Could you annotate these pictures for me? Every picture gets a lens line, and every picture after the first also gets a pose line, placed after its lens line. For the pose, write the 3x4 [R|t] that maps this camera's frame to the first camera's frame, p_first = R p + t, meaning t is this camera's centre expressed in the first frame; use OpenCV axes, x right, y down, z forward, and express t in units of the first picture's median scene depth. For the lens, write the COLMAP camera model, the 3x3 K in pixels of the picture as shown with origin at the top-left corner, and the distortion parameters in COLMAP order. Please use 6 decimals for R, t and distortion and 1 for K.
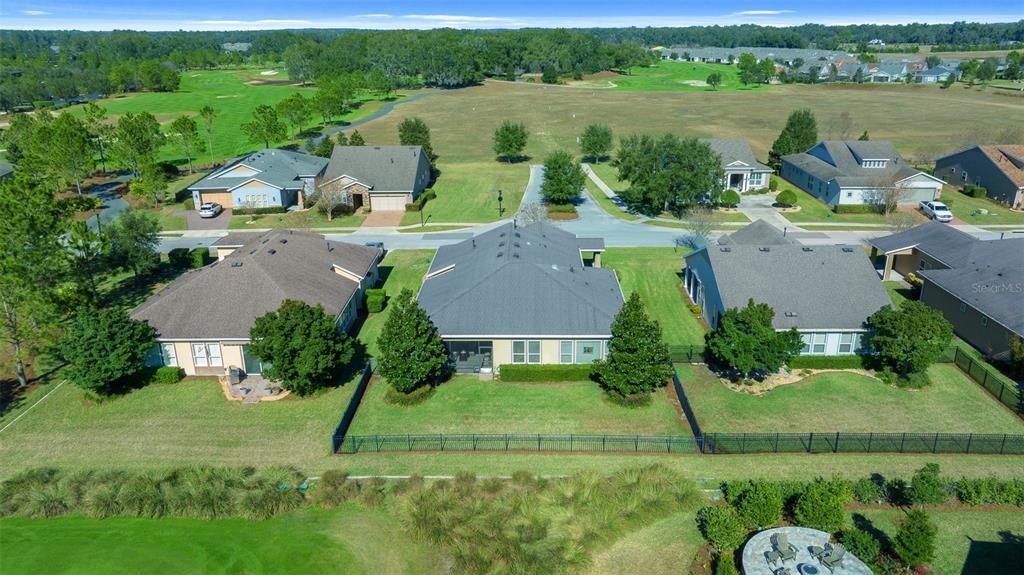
lens RADIAL K [[719.2, 0, 512.5], [0, 719.2, 294.8], [0, 0, 1]] dist [-0.016169, -0.000277]
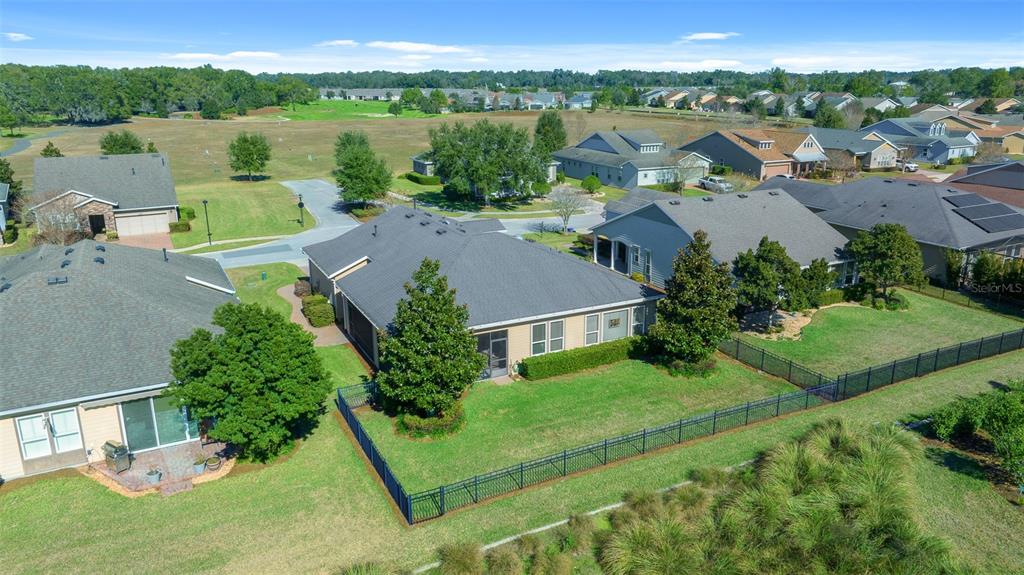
lens RADIAL K [[719.2, 0, 512.5], [0, 719.2, 294.8], [0, 0, 1]] dist [-0.016169, -0.000277]
pose [[0.880897, -0.128884, 0.455422, -0.197319], [0.158410, 0.987002, -0.027082, 0.027725], [-0.446012, 0.096000, 0.889864, 0.188258]]
